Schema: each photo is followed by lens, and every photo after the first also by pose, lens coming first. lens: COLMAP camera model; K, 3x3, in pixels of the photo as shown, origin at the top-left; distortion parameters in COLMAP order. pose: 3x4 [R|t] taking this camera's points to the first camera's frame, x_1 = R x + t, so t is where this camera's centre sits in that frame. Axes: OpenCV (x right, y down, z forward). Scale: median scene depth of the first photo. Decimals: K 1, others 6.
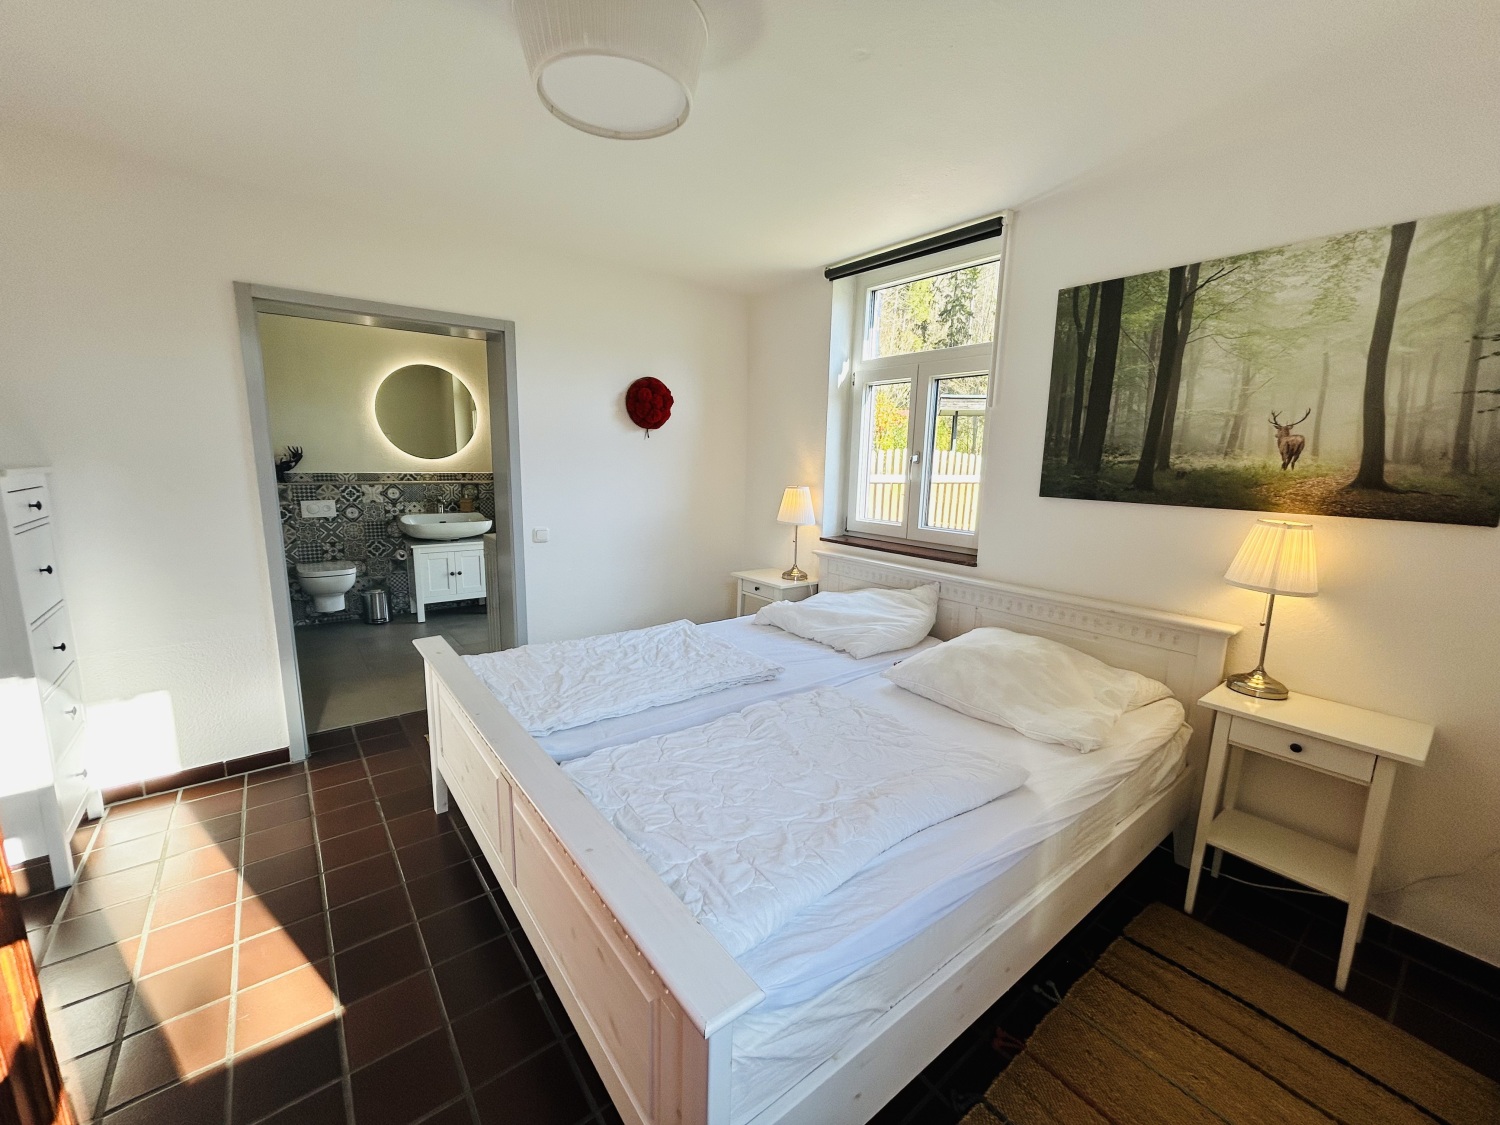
lens RADIAL K [[607.5, 0, 745.3], [0, 607.5, 564.1], [0, 0, 1]] dist [0.000530, 0.001836]
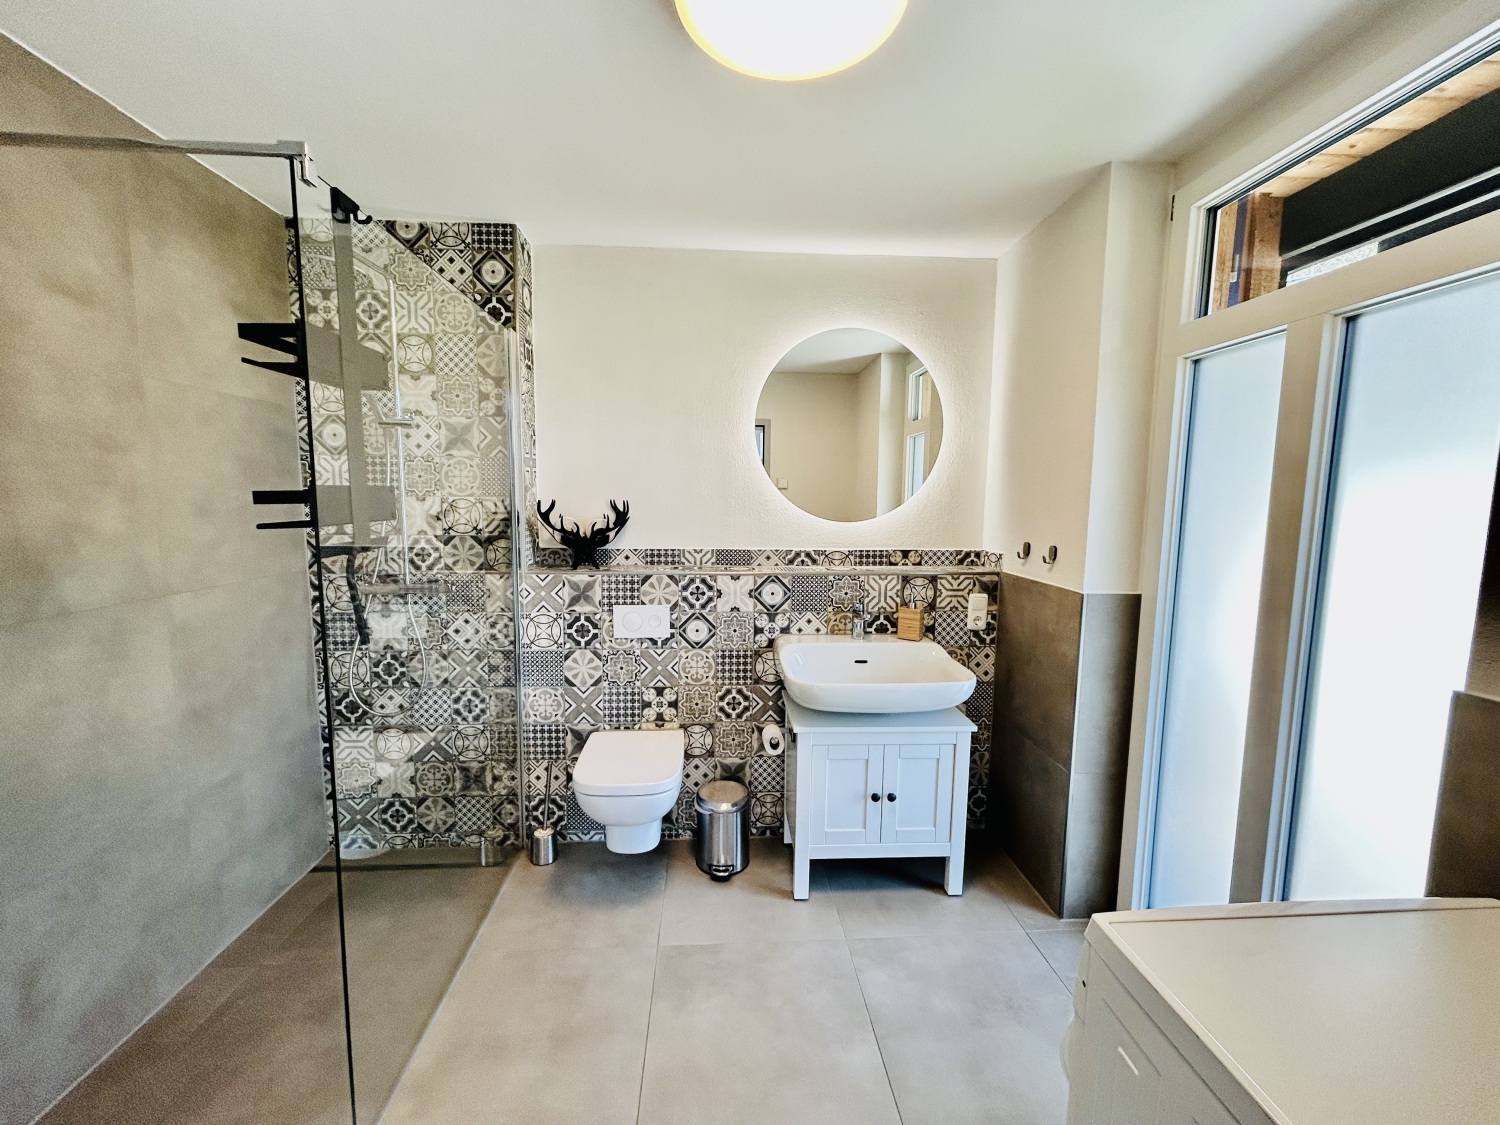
lens RADIAL K [[607.5, 0, 746.3], [0, 607.5, 562.5], [0, 0, 1]] dist [0.000530, 0.001836]
pose [[0.828180, 0.042807, -0.558825, -0.586006], [-0.089439, 0.994396, -0.056375, -0.200082], [0.553280, 0.096670, 0.827367, 1.049517]]
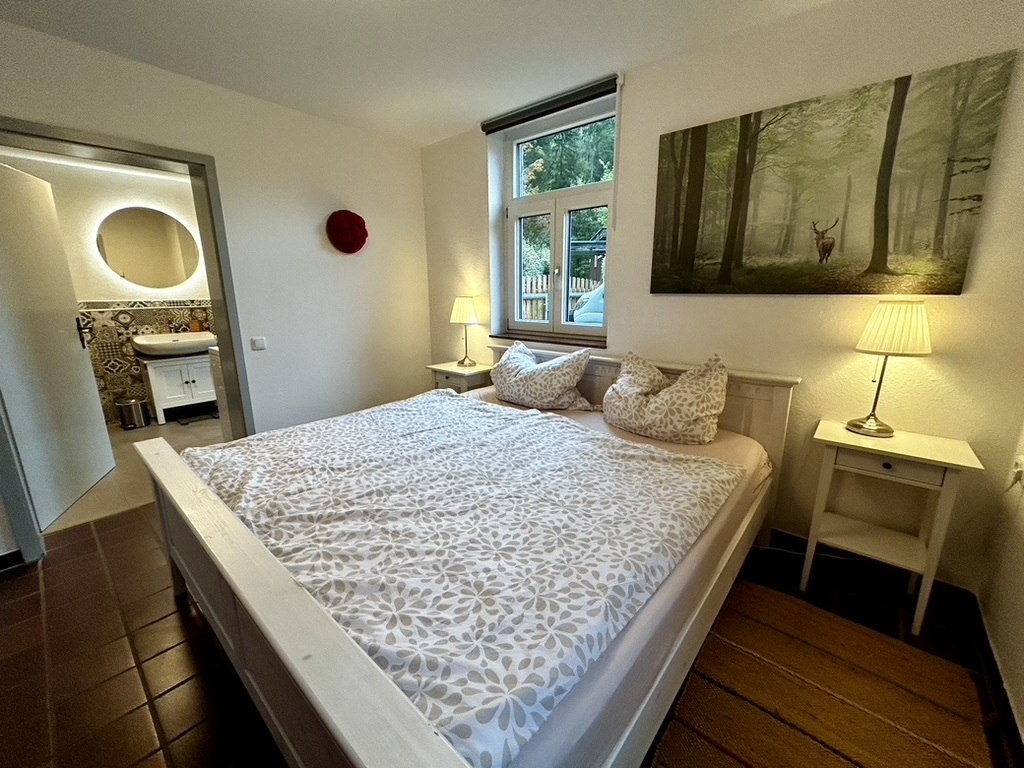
lens RADIAL K [[414.7, 0, 502.1], [0, 414.7, 379.1], [0, 0, 1]] dist [0.000530, 0.001836]
pose [[0.982481, -0.071032, 0.172297, -0.018201], [0.063647, 0.996816, 0.048022, 0.015405], [-0.175160, -0.036214, 0.983874, 0.143217]]
